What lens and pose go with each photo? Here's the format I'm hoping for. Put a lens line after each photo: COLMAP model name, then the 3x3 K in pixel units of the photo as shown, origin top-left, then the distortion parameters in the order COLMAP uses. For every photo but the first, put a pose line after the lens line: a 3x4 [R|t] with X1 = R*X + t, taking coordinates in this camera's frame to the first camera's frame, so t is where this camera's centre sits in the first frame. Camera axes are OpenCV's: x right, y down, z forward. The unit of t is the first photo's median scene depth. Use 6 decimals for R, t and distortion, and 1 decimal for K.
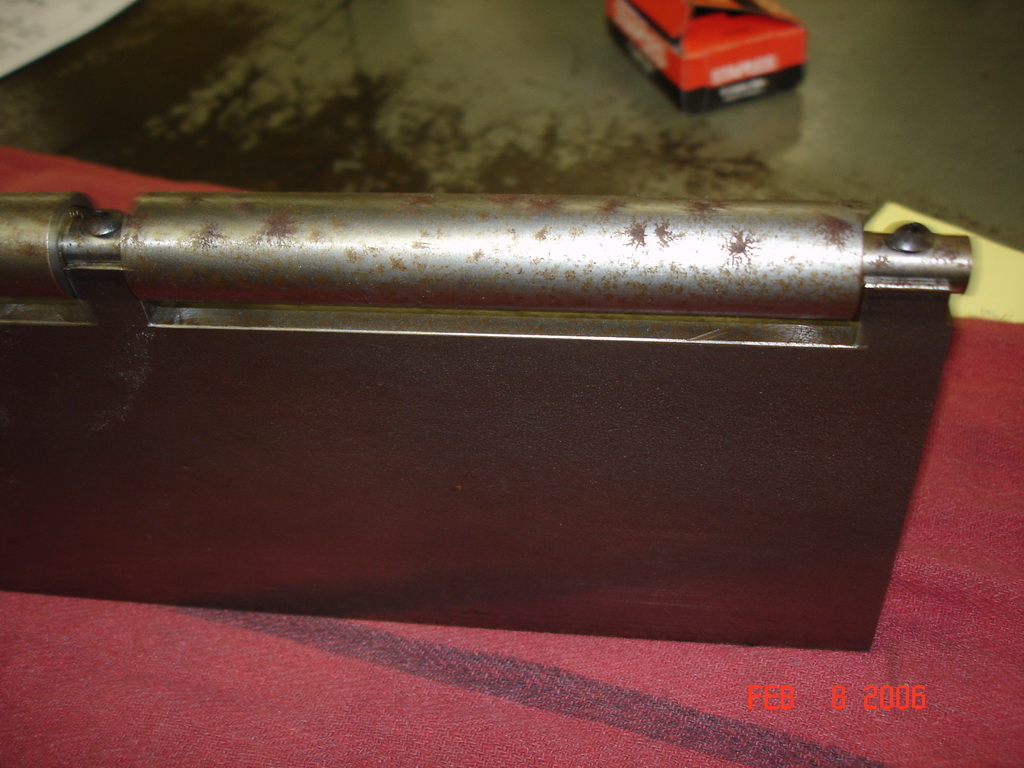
lens RADIAL K [[1118.5, 0, 553.7], [0, 1118.5, 428.0], [0, 0, 1]] dist [-0.069034, 0.015674]
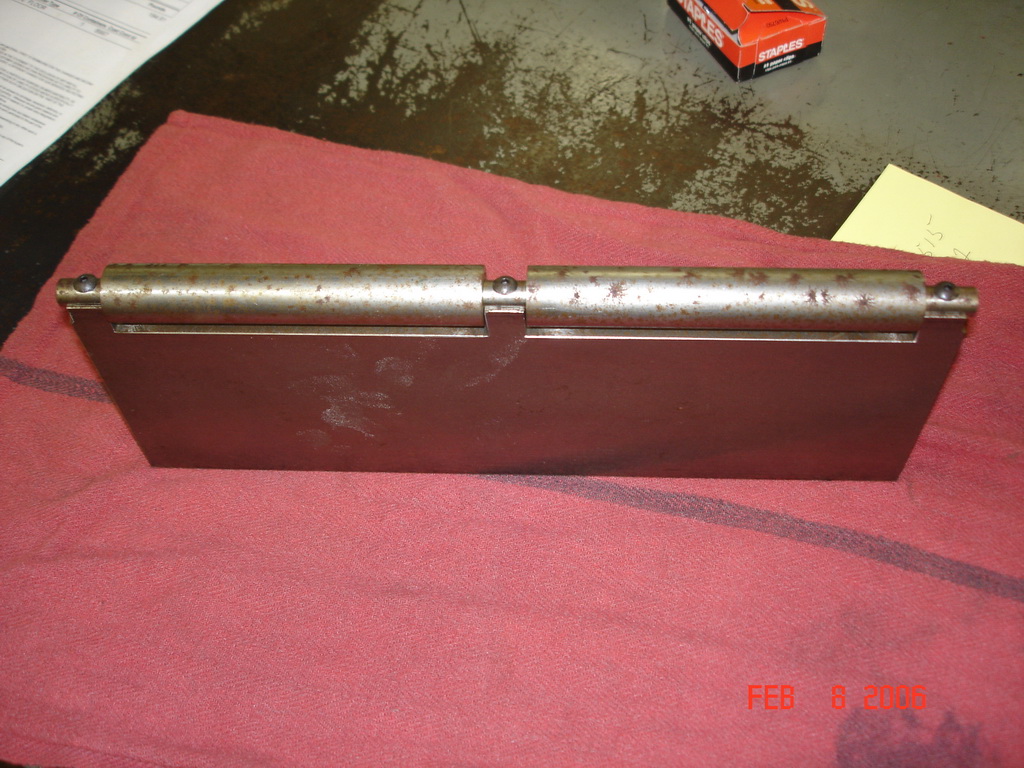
lens RADIAL K [[1100.7, 0, 540.9], [0, 1100.7, 438.5], [0, 0, 1]] dist [-0.073733, -0.018465]
pose [[0.996677, -0.053706, 0.061243, -0.239857], [0.039071, 0.974920, 0.219100, -0.167672], [-0.071474, -0.215979, 0.973779, -0.398460]]
